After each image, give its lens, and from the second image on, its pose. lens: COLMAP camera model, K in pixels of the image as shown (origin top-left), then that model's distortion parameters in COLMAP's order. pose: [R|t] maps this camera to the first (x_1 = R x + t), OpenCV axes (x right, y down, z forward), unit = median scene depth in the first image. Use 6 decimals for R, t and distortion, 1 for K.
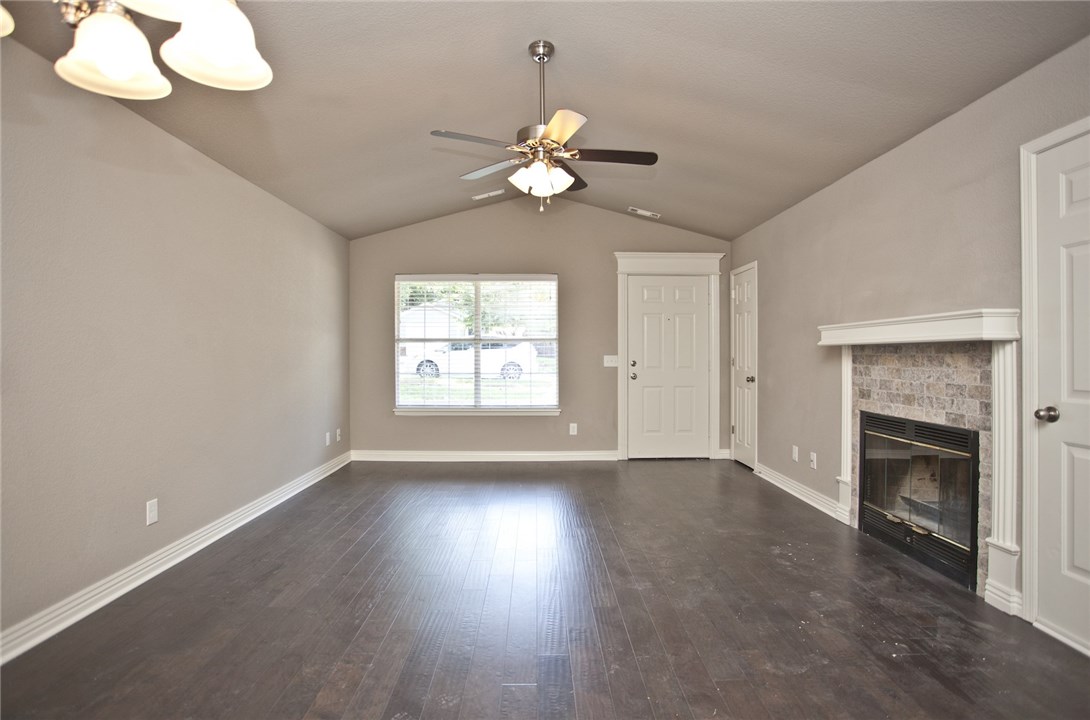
lens RADIAL K [[550.9, 0, 547.1], [0, 550.9, 357.7], [0, 0, 1]] dist [-0.012338, 0.008770]
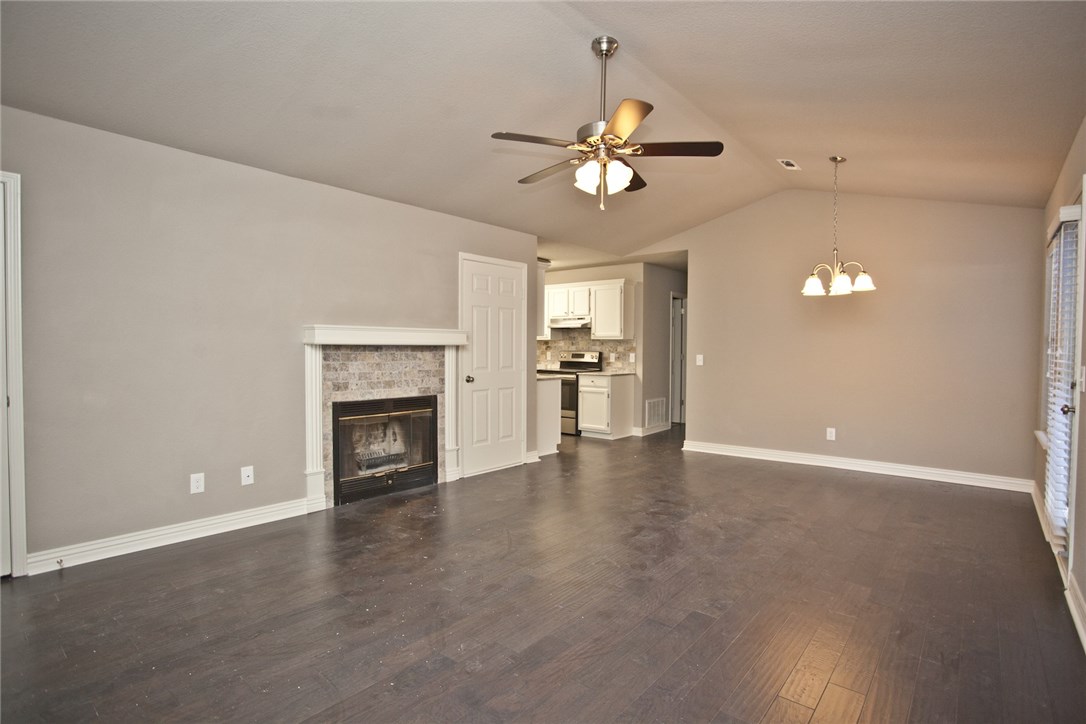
lens RADIAL K [[548.9, 0, 541.7], [0, 548.9, 362.9], [0, 0, 1]] dist [-0.012338, 0.008770]
pose [[-0.744427, -0.017449, 0.667476, -0.585016], [0.000379, 0.999647, 0.026555, -0.016932], [-0.667704, 0.020021, -0.744157, 1.803853]]
